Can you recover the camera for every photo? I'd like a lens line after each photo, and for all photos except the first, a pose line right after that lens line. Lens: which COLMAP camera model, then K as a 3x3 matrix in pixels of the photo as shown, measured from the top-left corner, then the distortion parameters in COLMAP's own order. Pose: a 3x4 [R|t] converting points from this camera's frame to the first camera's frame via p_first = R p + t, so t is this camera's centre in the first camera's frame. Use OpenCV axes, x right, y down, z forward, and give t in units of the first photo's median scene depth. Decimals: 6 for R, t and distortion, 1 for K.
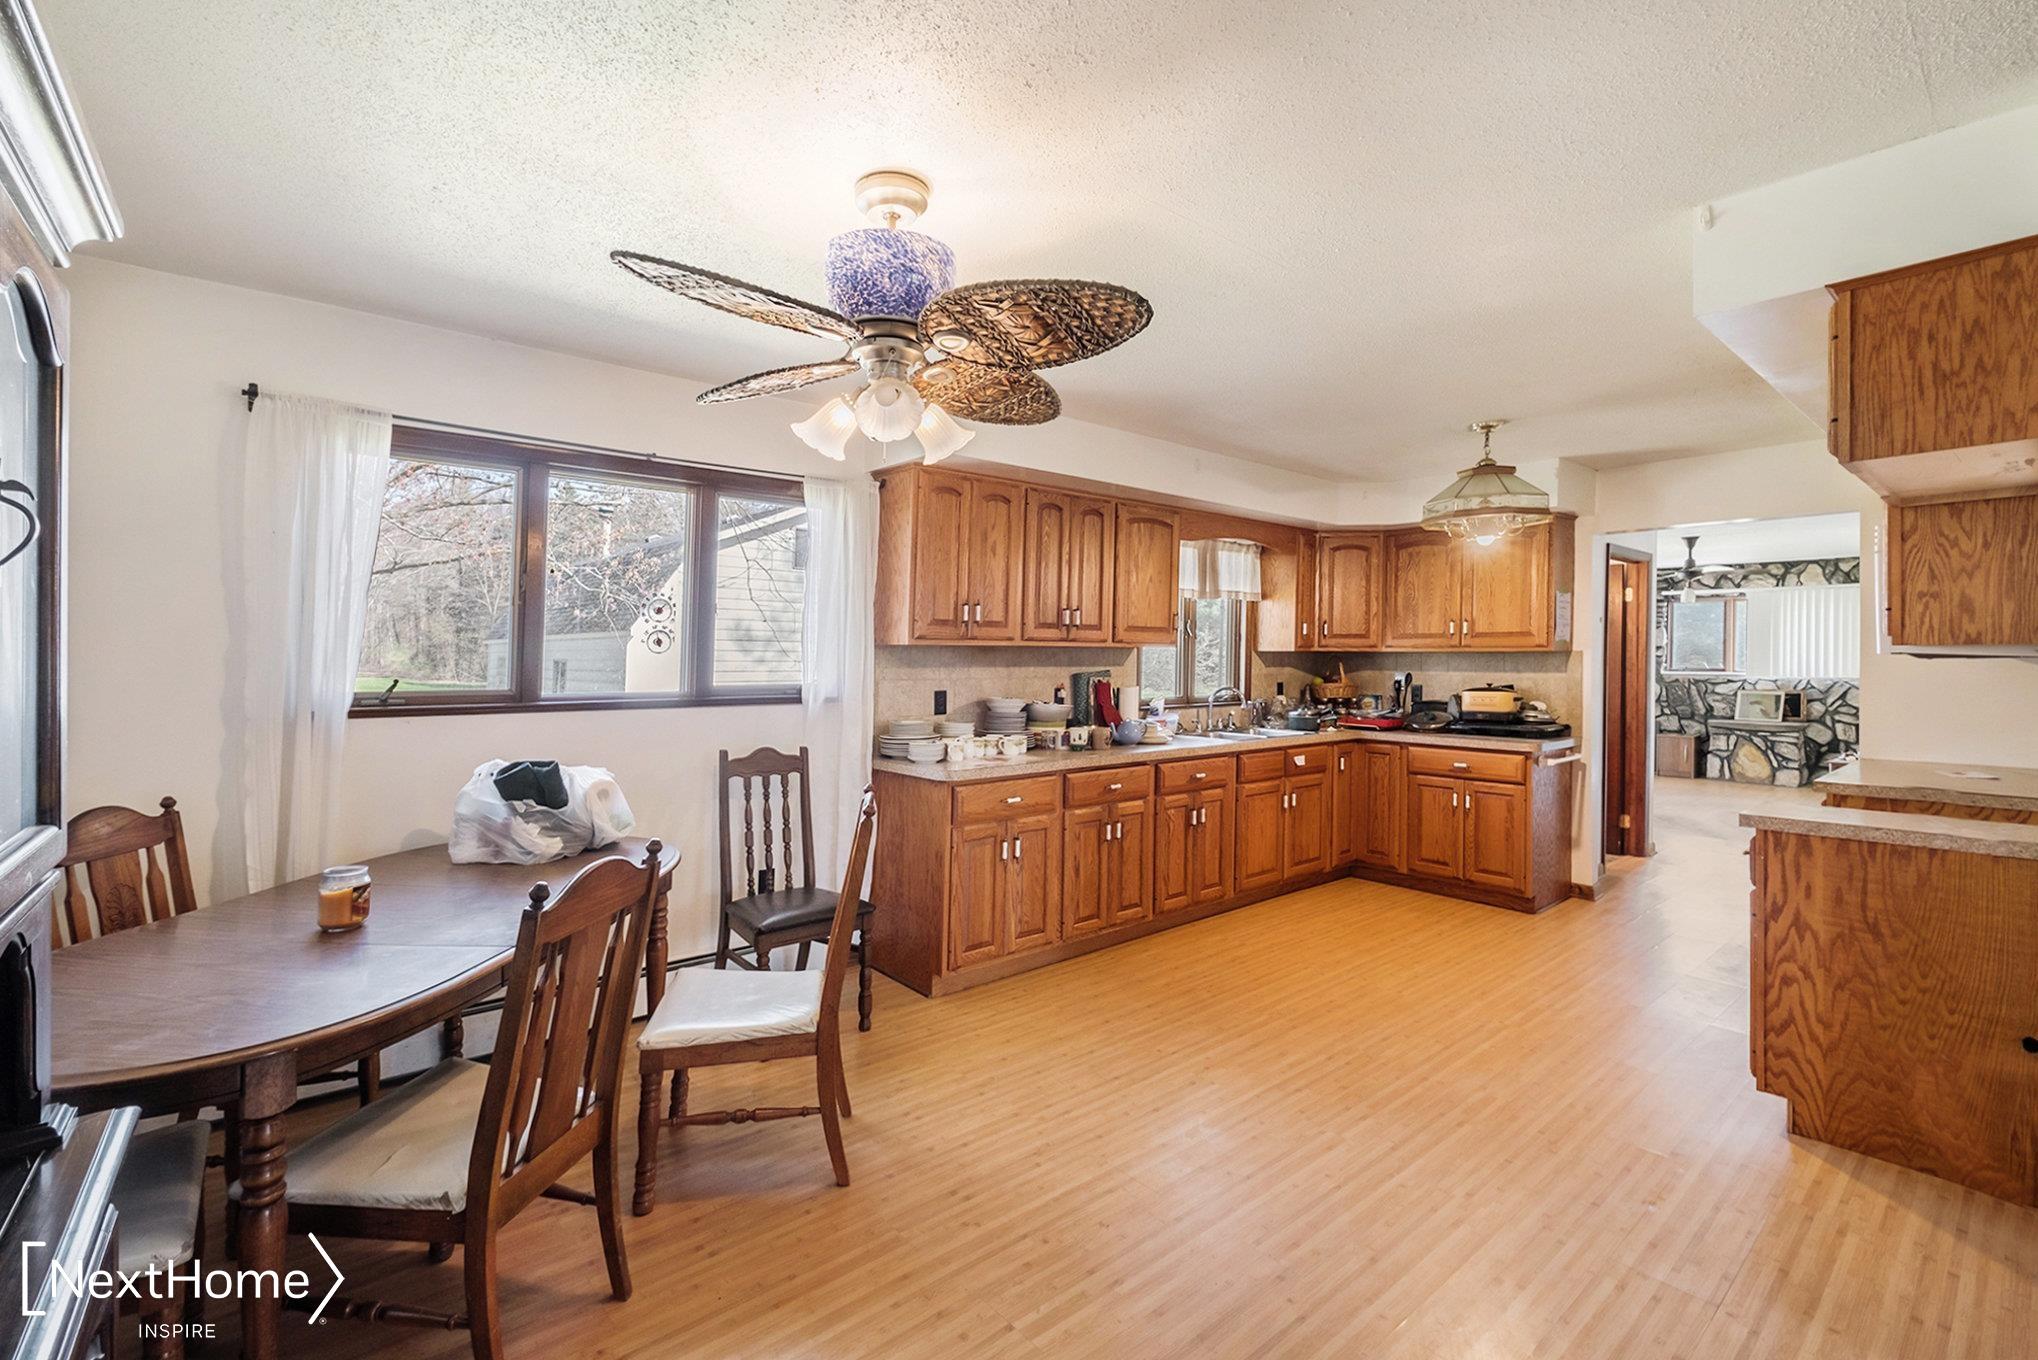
lens RADIAL K [[898.8, 0, 1010.6], [0, 898.8, 645.7], [0, 0, 1]] dist [0.000334, -0.001997]
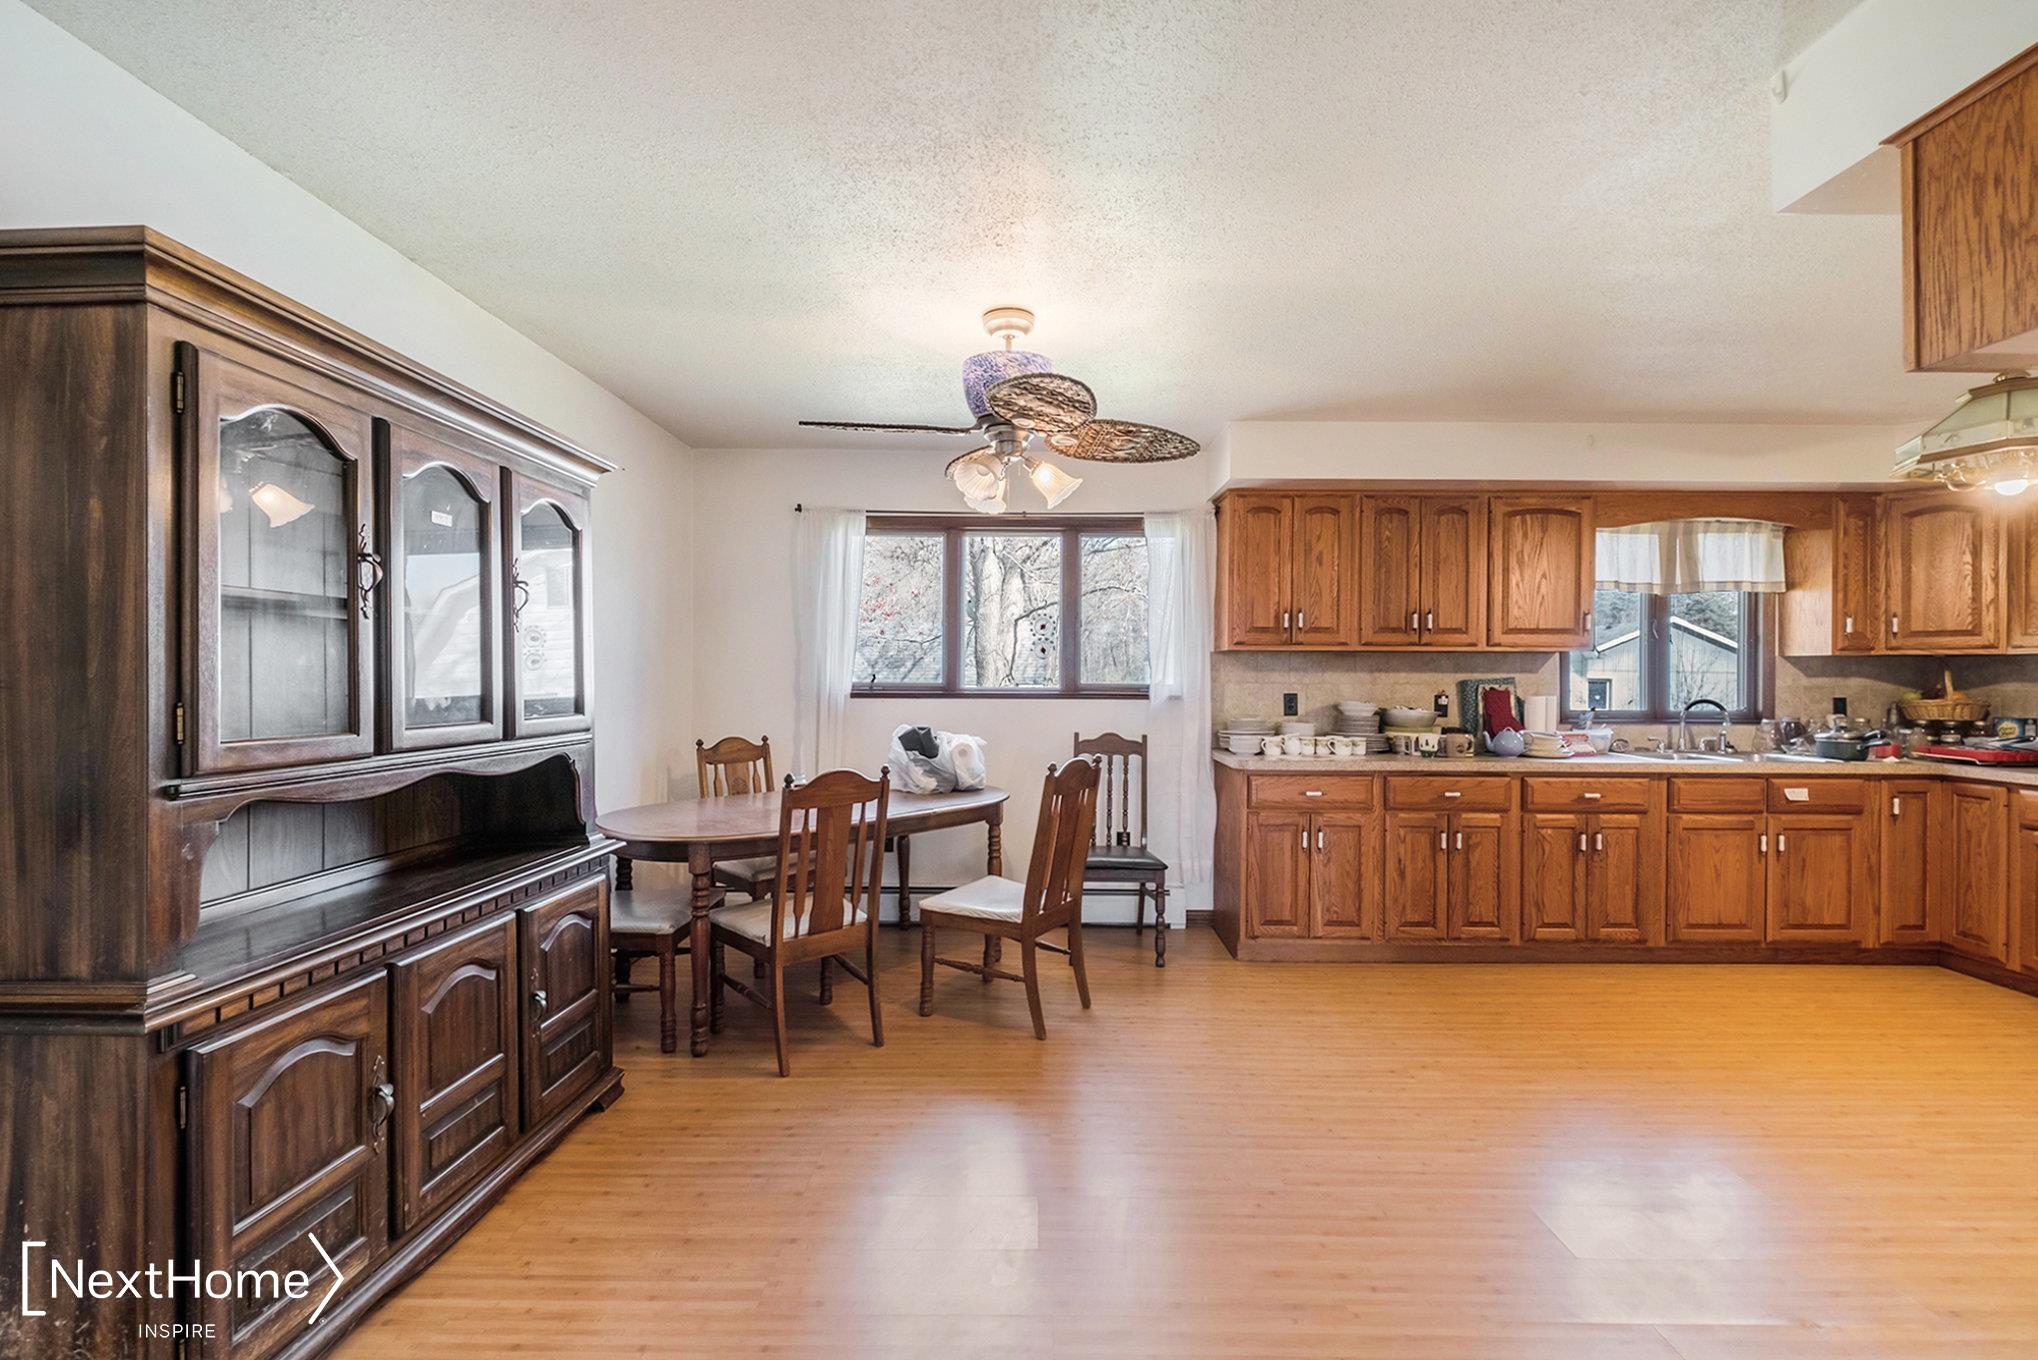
lens RADIAL K [[898.8, 0, 1034.2], [0, 898.8, 678.9], [0, 0, 1]] dist [0.000334, -0.001997]
pose [[0.760520, 0.003479, -0.649305, 0.407841], [0.004827, 0.999928, 0.011012, 0.020296], [0.649297, -0.011509, 0.760448, -0.025131]]
